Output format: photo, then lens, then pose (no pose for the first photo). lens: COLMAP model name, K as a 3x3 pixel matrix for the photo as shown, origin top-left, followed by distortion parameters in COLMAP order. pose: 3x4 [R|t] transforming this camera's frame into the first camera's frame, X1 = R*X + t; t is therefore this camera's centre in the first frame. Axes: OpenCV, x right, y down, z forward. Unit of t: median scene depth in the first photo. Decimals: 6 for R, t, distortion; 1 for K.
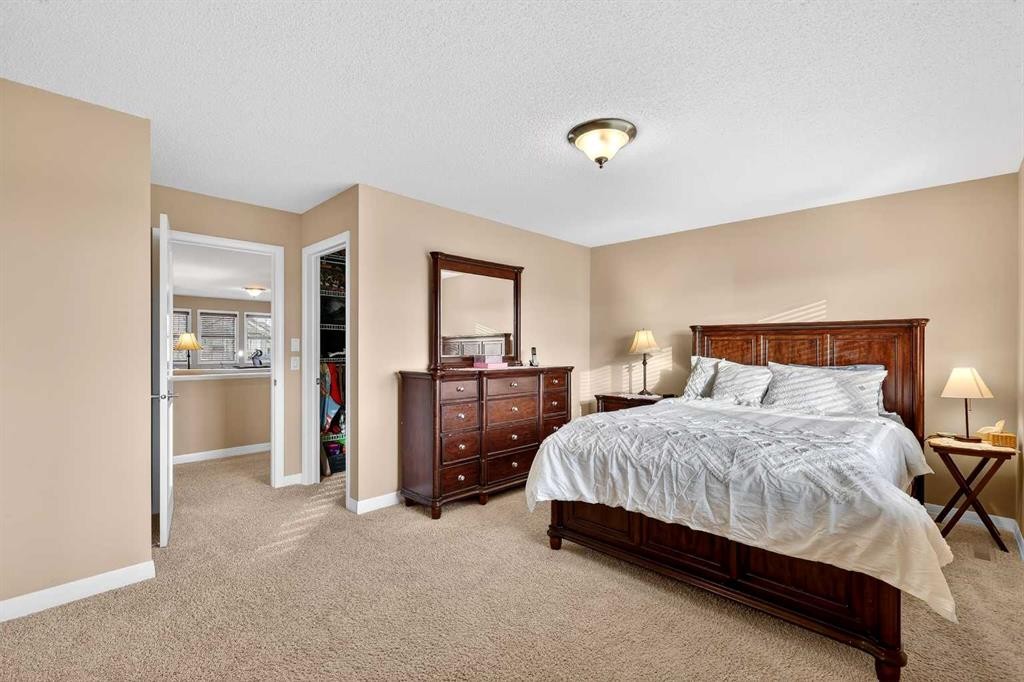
lens RADIAL K [[451.3, 0, 516.5], [0, 451.3, 347.3], [0, 0, 1]] dist [0.002320, -0.000108]
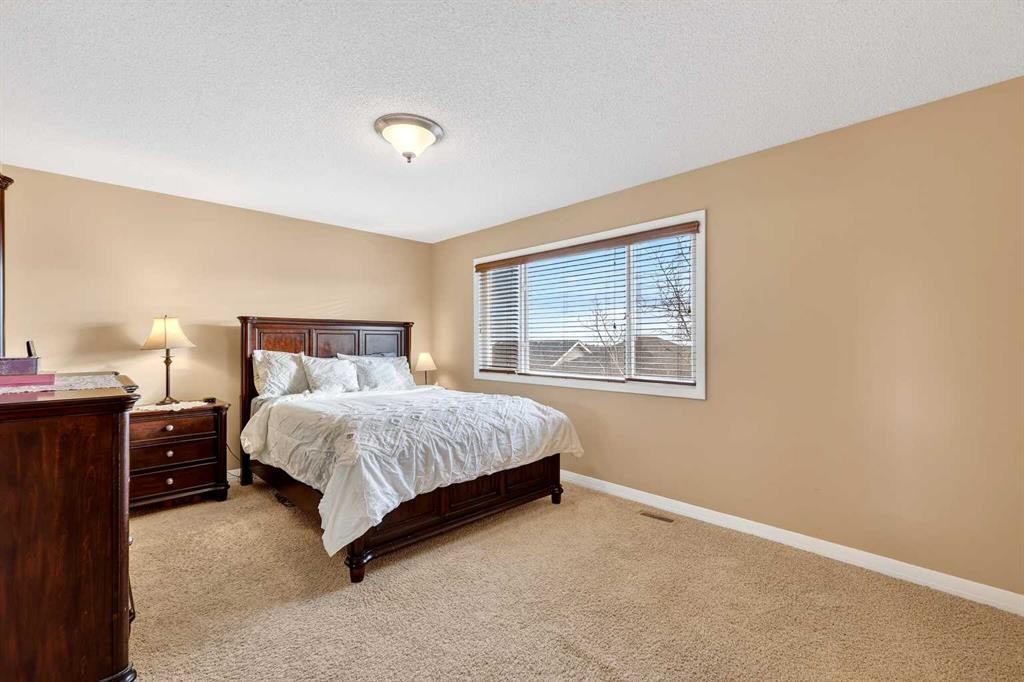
lens RADIAL K [[440.8, 0, 512.0], [0, 440.8, 341.0], [0, 0, 1]] dist [0.000525, 0.000136]
pose [[0.025257, 0.000493, 0.999681, -0.811220], [-0.003631, 0.999993, -0.000401, 0.000056], [-0.999674, -0.003620, 0.025258, 0.779157]]
